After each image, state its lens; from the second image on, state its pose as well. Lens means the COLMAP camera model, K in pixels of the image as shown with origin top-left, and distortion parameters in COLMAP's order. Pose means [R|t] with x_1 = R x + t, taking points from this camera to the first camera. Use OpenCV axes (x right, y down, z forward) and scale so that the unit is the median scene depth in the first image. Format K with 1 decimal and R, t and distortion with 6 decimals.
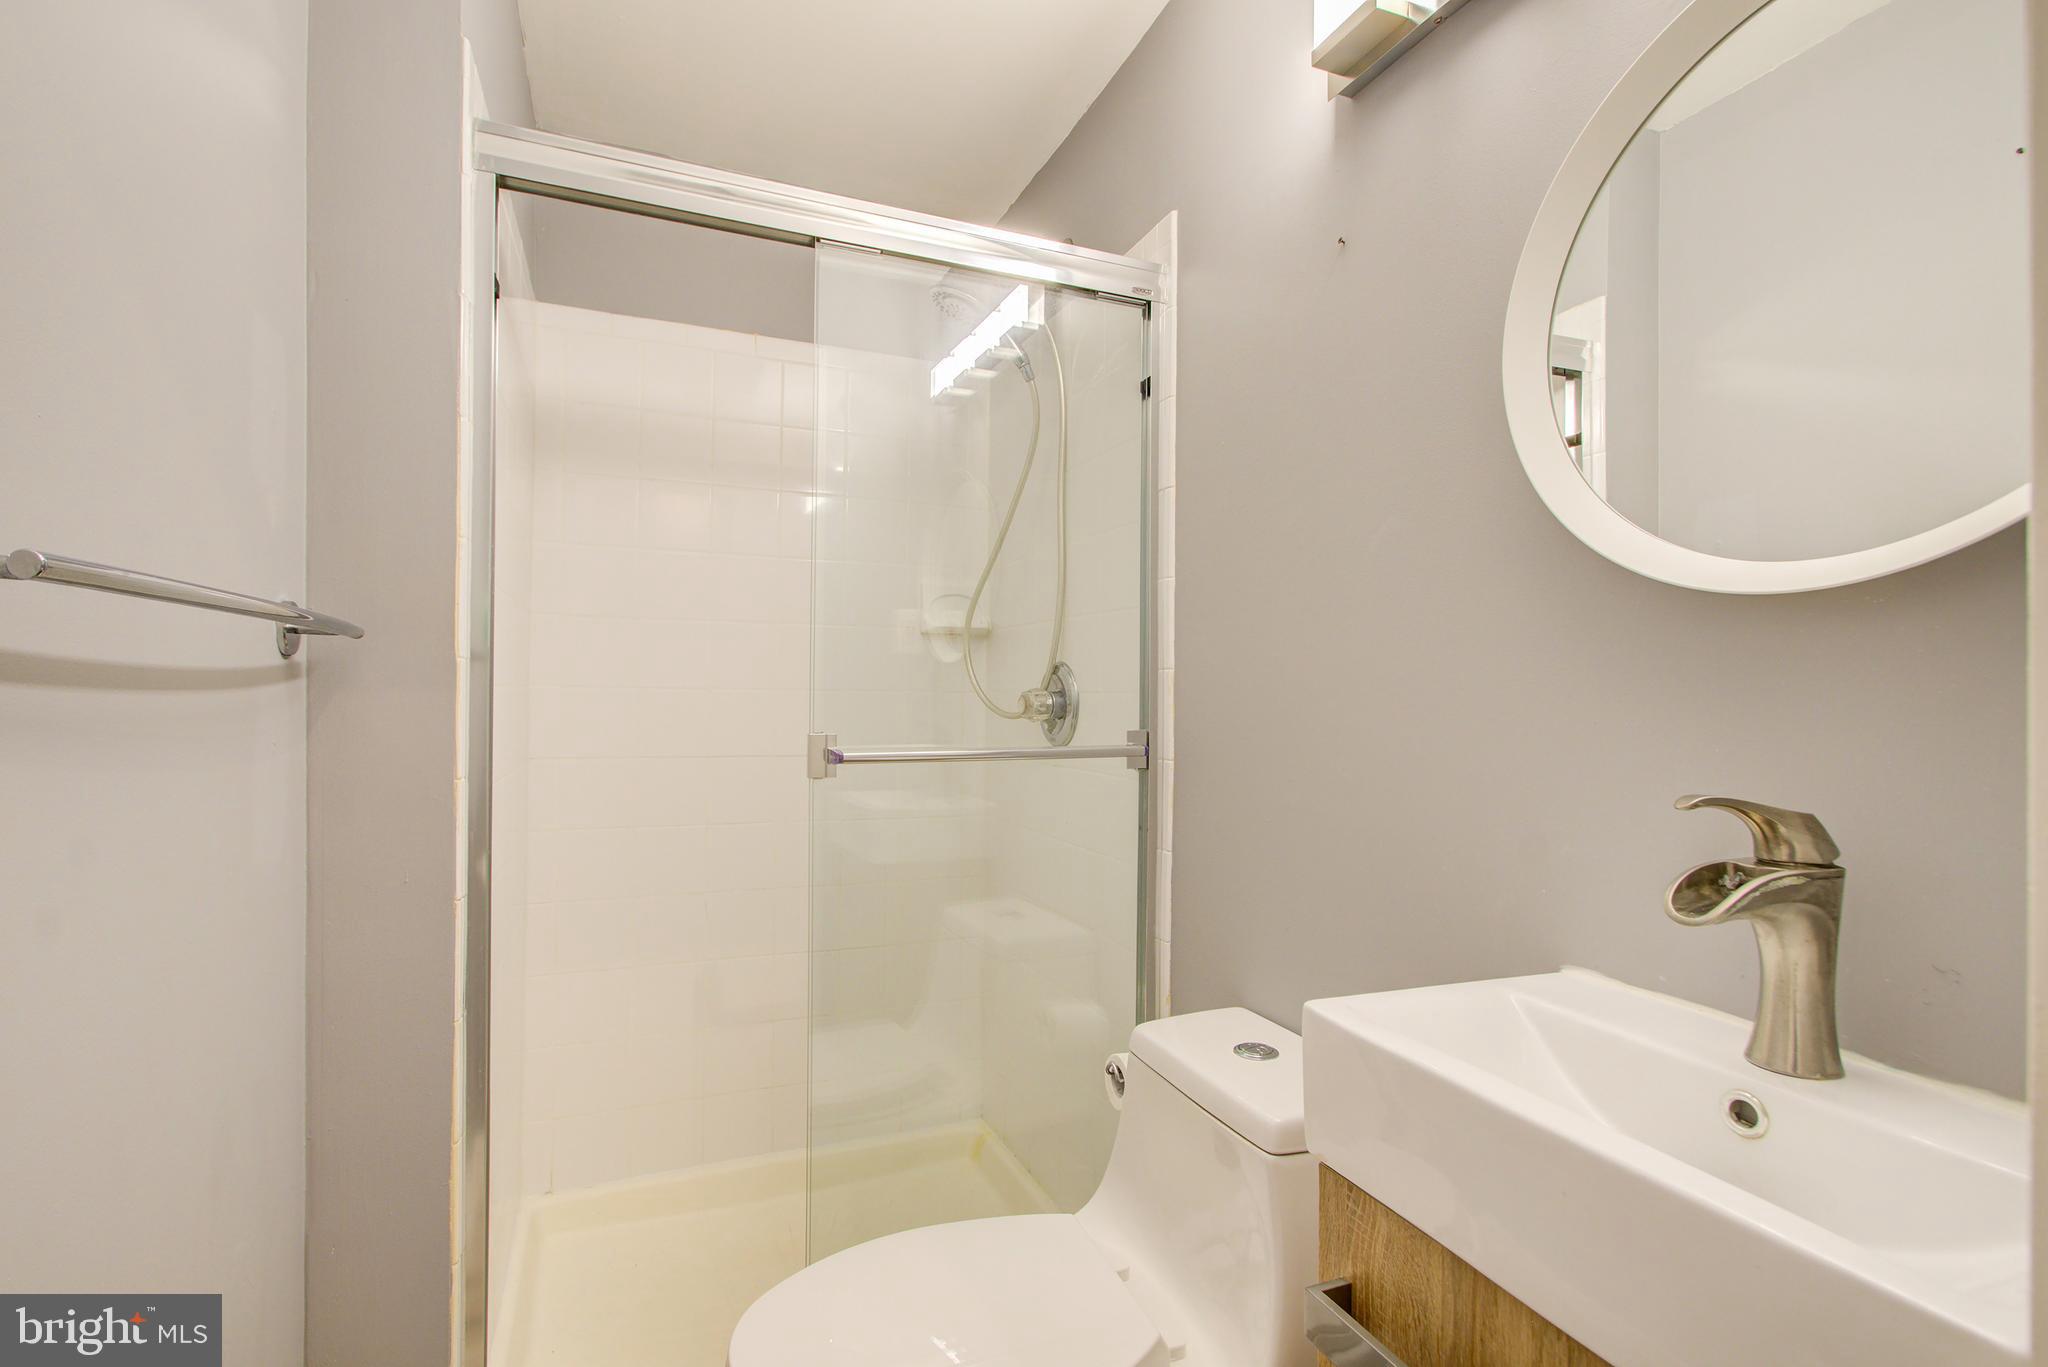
lens RADIAL K [[949.9, 0, 1014.8], [0, 949.9, 694.6], [0, 0, 1]] dist [-0.002231, 0.001982]
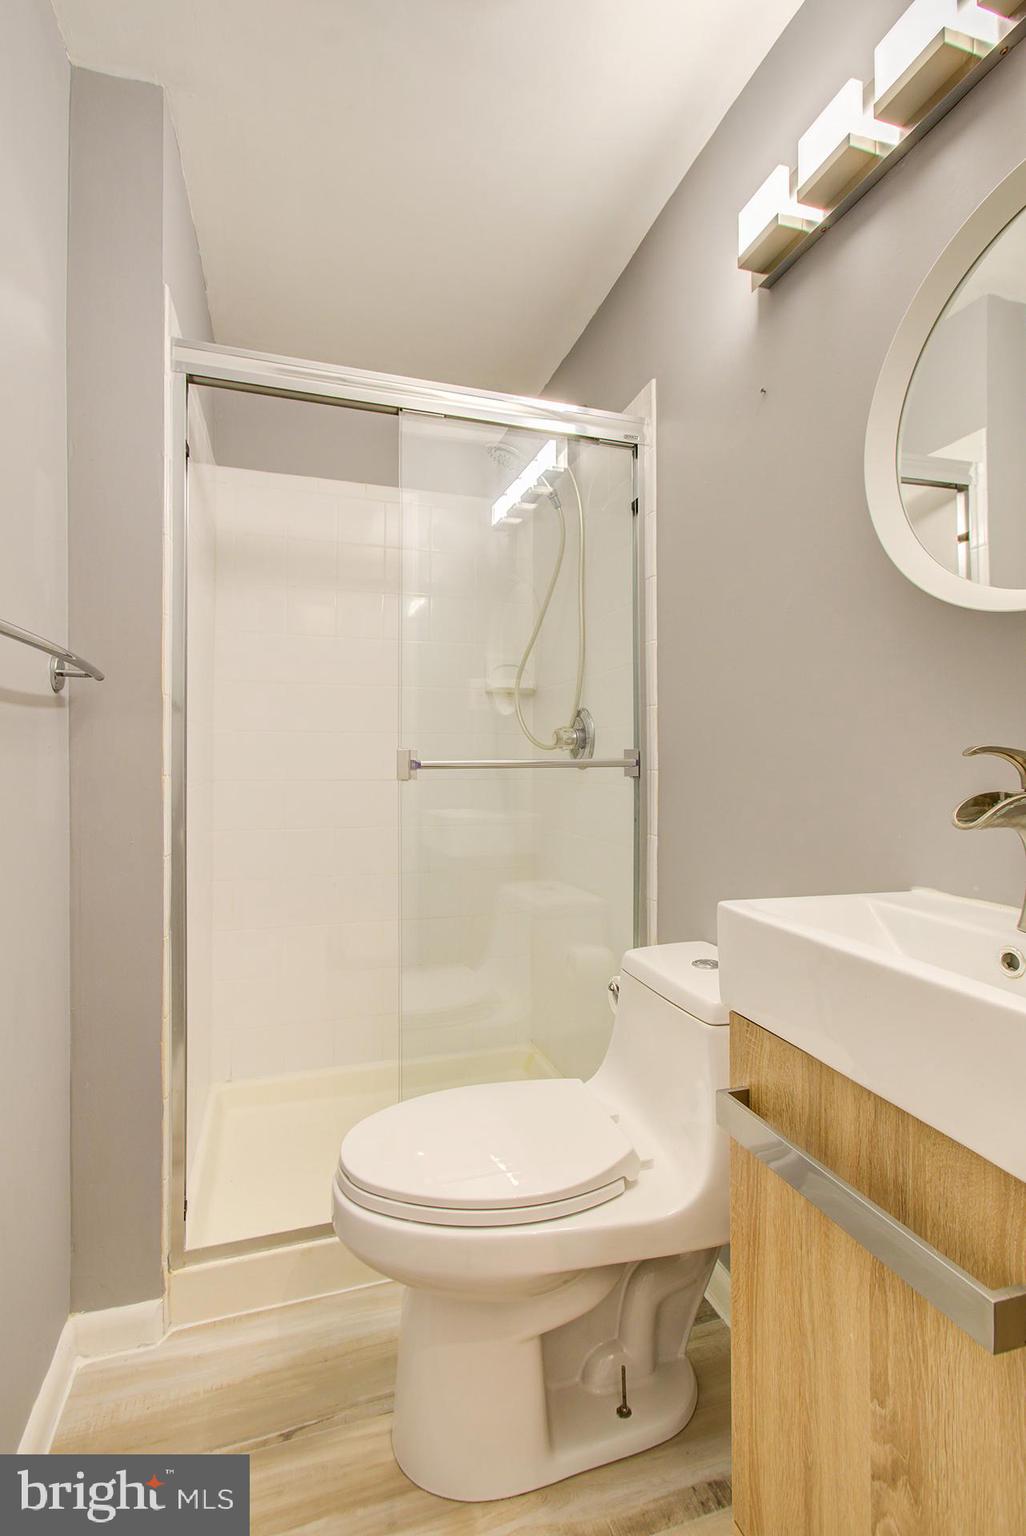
lens RADIAL K [[712.4, 0, 519.0], [0, 712.4, 754.7], [0, 0, 1]] dist [-0.002231, 0.001982]
pose [[0.997196, -0.010833, -0.074052, 0.047542], [0.010339, 0.999922, -0.007046, 0.058723], [0.074123, 0.006261, 0.997229, -0.069236]]
